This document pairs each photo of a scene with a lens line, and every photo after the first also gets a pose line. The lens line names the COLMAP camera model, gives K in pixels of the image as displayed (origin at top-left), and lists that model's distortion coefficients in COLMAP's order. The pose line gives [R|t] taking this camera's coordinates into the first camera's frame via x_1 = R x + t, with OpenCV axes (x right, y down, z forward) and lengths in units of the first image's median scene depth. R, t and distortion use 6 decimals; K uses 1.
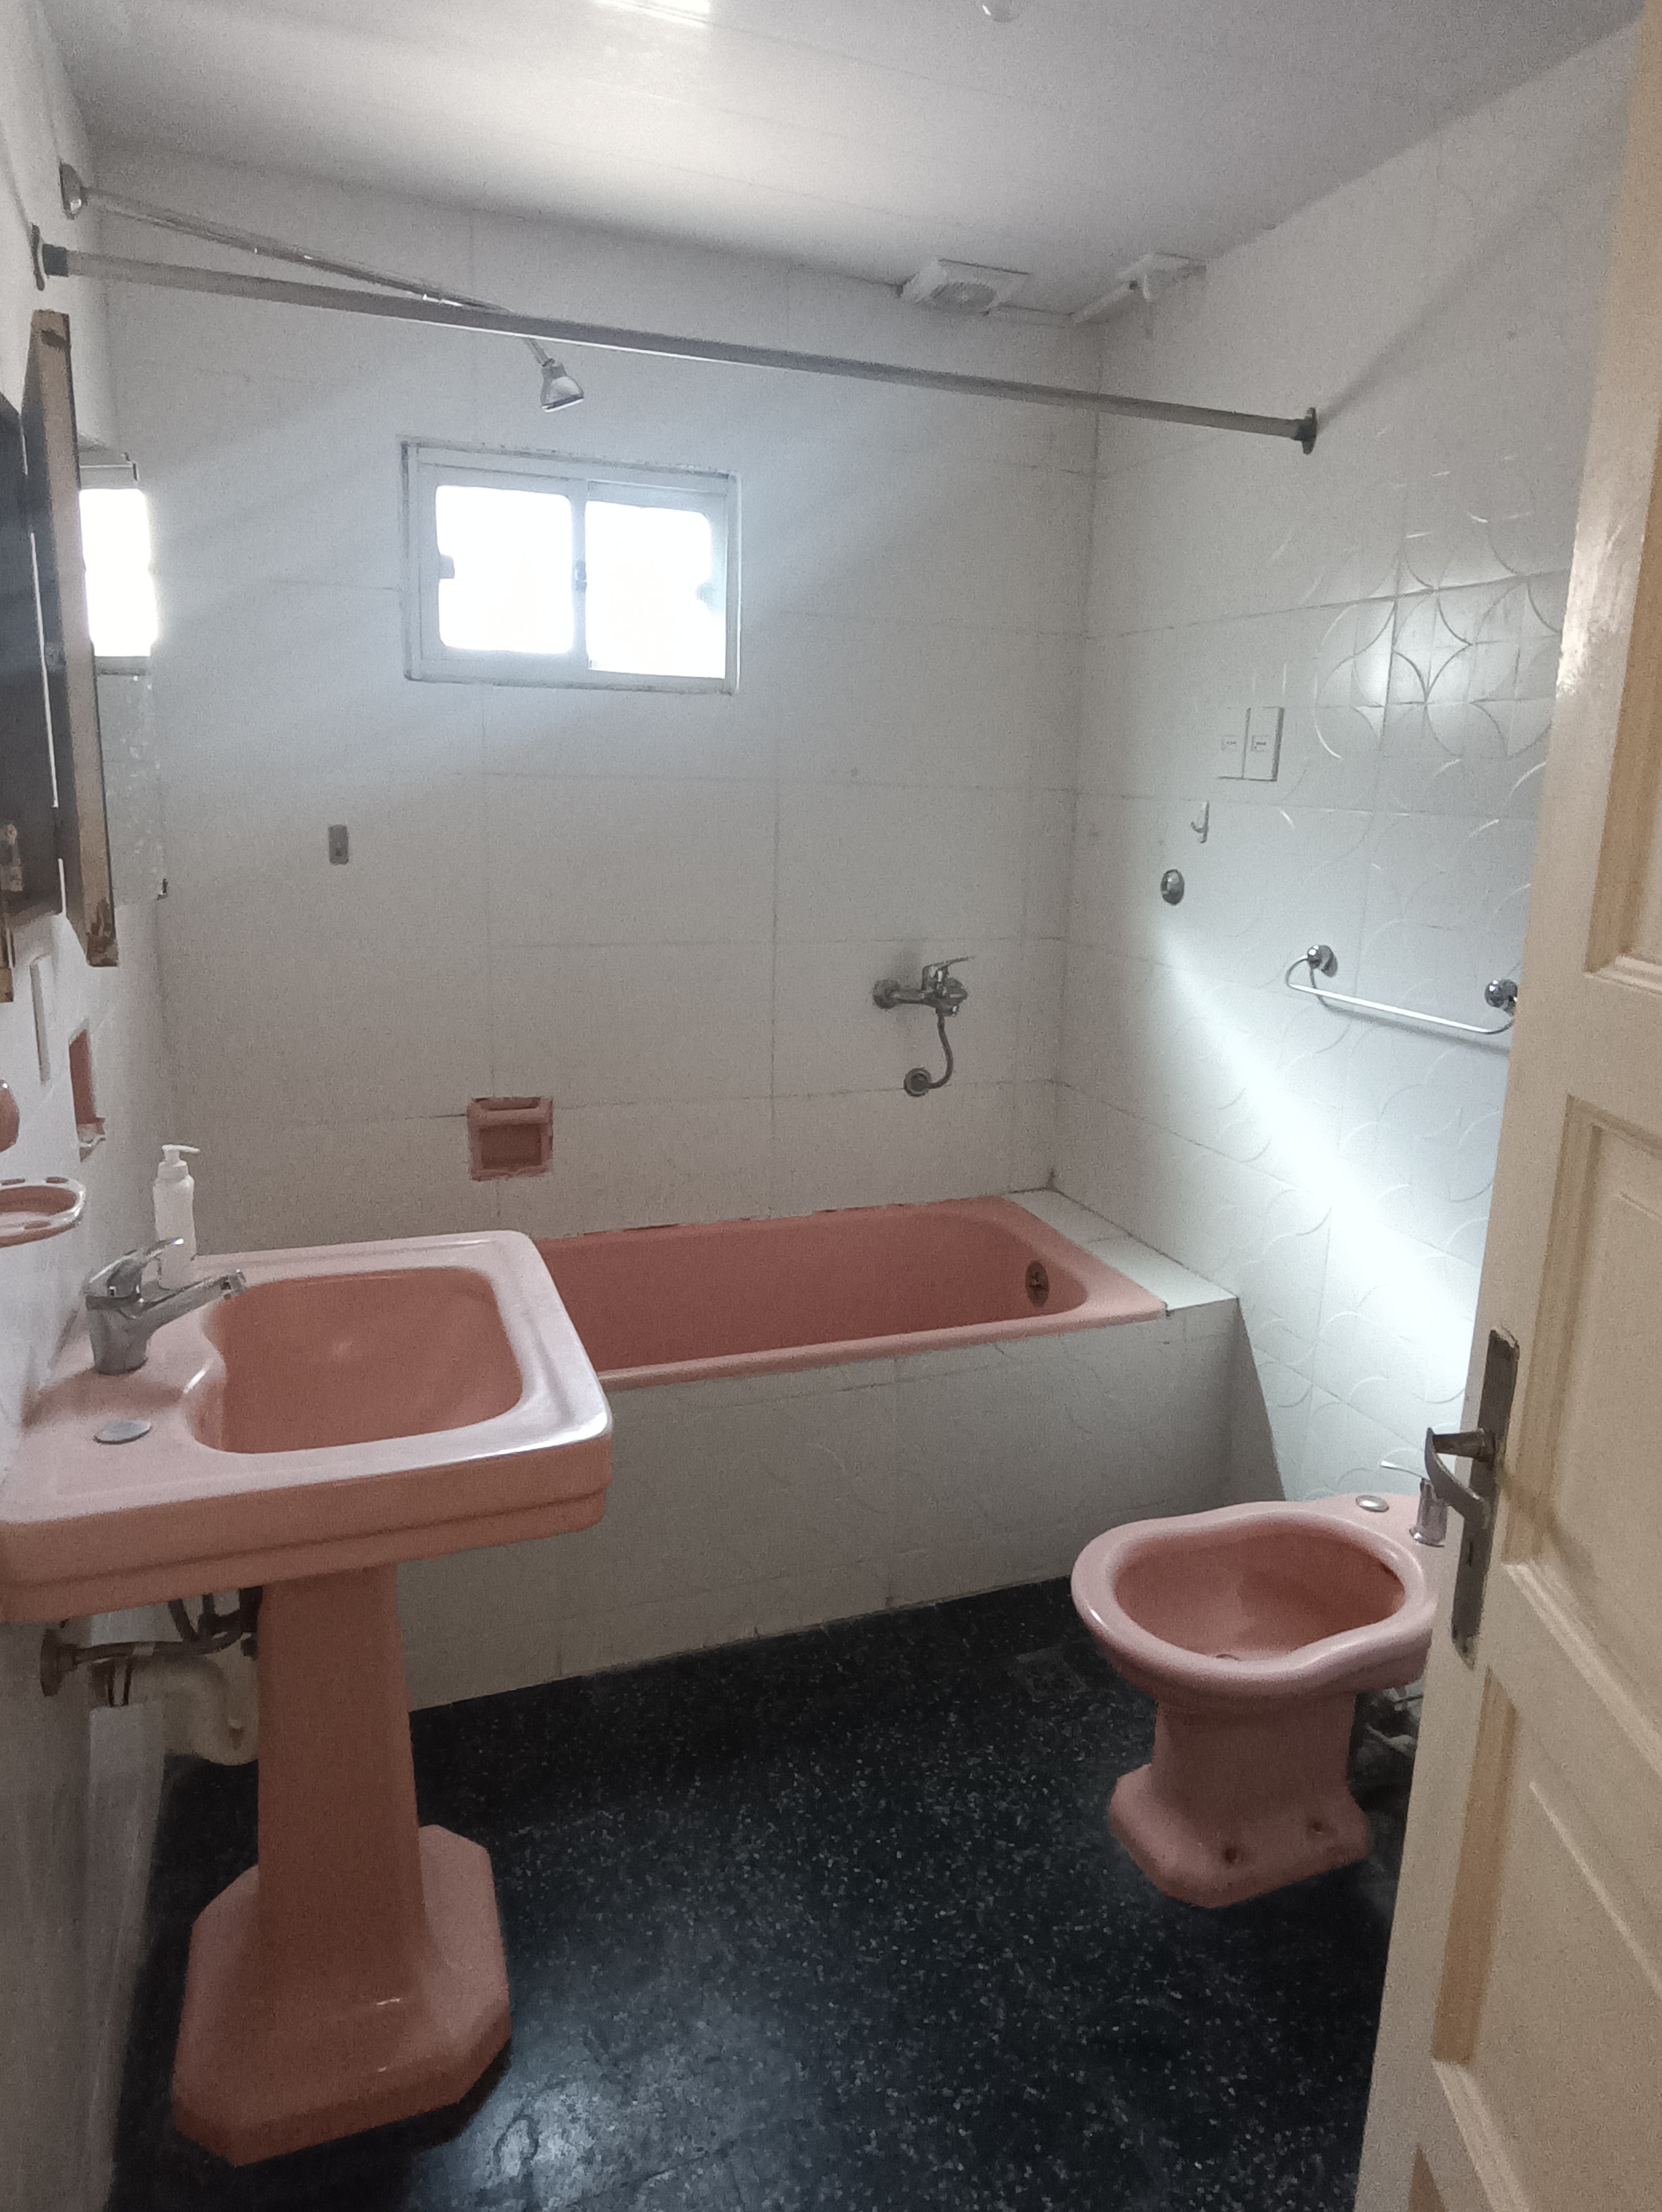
lens RADIAL K [[1340.1, 0, 852.9], [0, 1340.1, 1051.1], [0, 0, 1]] dist [-0.024070, 0.017335]
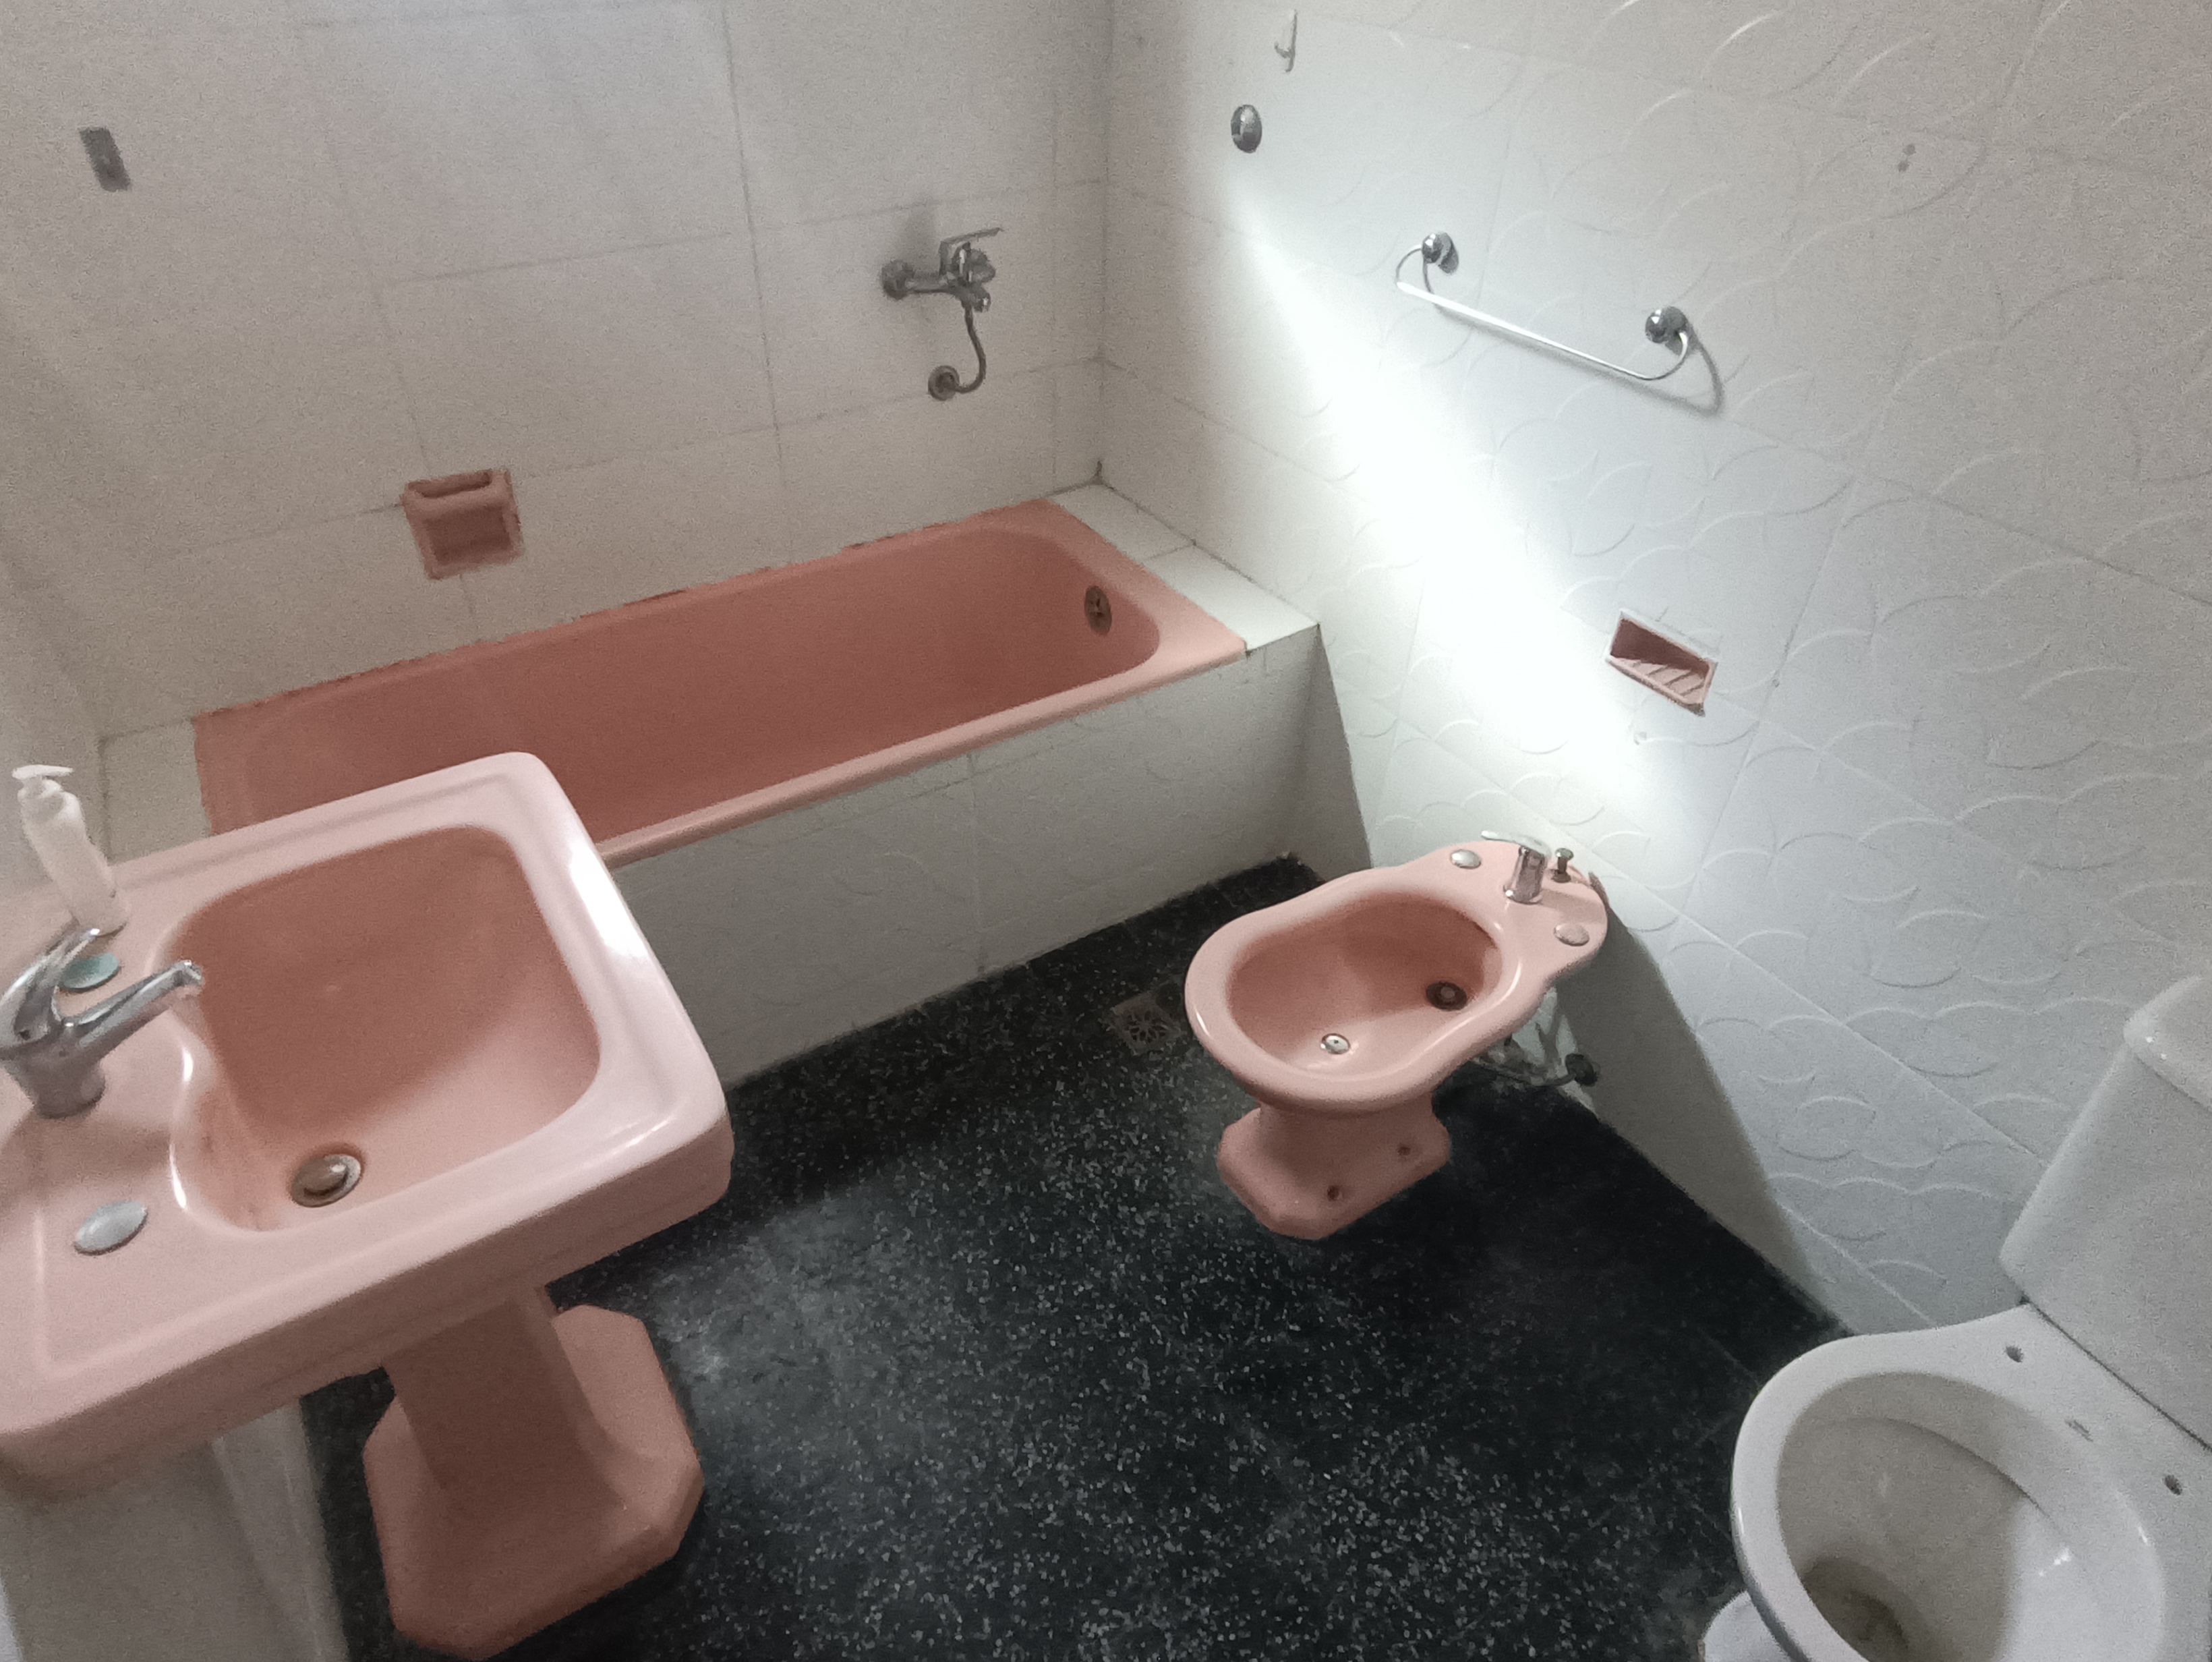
lens RADIAL K [[1339.4, 0, 1064.5], [0, 1339.4, 832.7], [0, 0, 1]] dist [-0.045700, 0.034238]
pose [[0.982975, -0.129021, 0.130819, -0.036887], [0.056406, 0.889502, 0.453437, -0.162538], [-0.174867, -0.438338, 0.881635, 0.195848]]
